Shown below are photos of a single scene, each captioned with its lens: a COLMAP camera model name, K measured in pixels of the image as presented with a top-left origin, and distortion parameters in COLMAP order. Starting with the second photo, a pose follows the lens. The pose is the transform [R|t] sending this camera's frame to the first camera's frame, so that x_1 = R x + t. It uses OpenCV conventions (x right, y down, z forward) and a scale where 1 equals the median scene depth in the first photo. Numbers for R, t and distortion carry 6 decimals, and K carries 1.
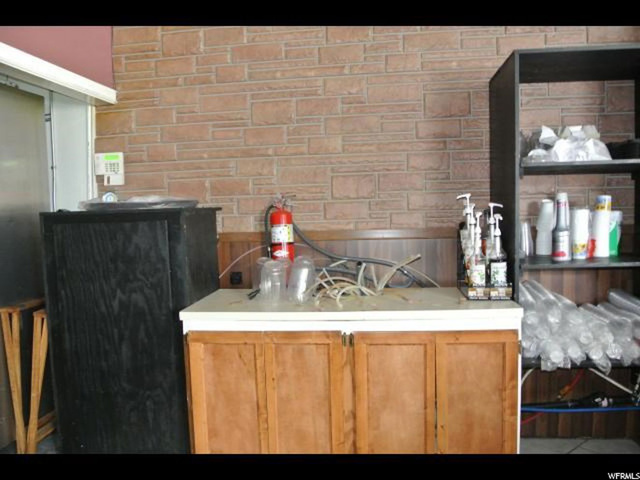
lens RADIAL K [[504.7, 0, 320.3], [0, 504.7, 241.1], [0, 0, 1]] dist [-0.048489, 0.000411]
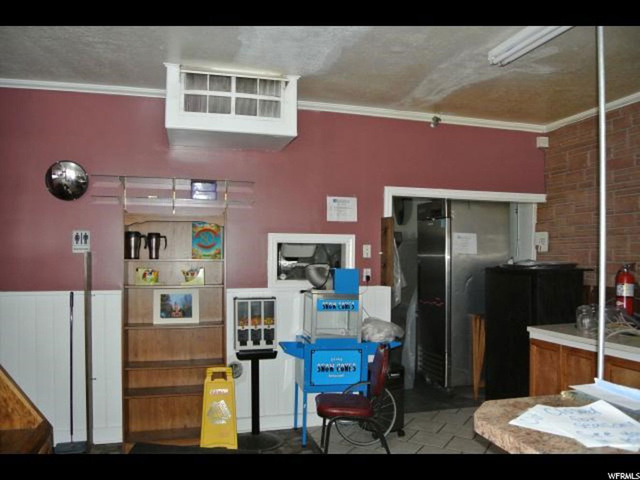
lens RADIAL K [[504.7, 0, 317.5], [0, 504.7, 240.9], [0, 0, 1]] dist [-0.048489, 0.000411]
pose [[0.393635, 0.002738, -0.919263, 0.811542], [-0.072671, 0.996959, -0.028149, -0.047099], [0.916390, 0.077884, 0.392636, -0.327987]]
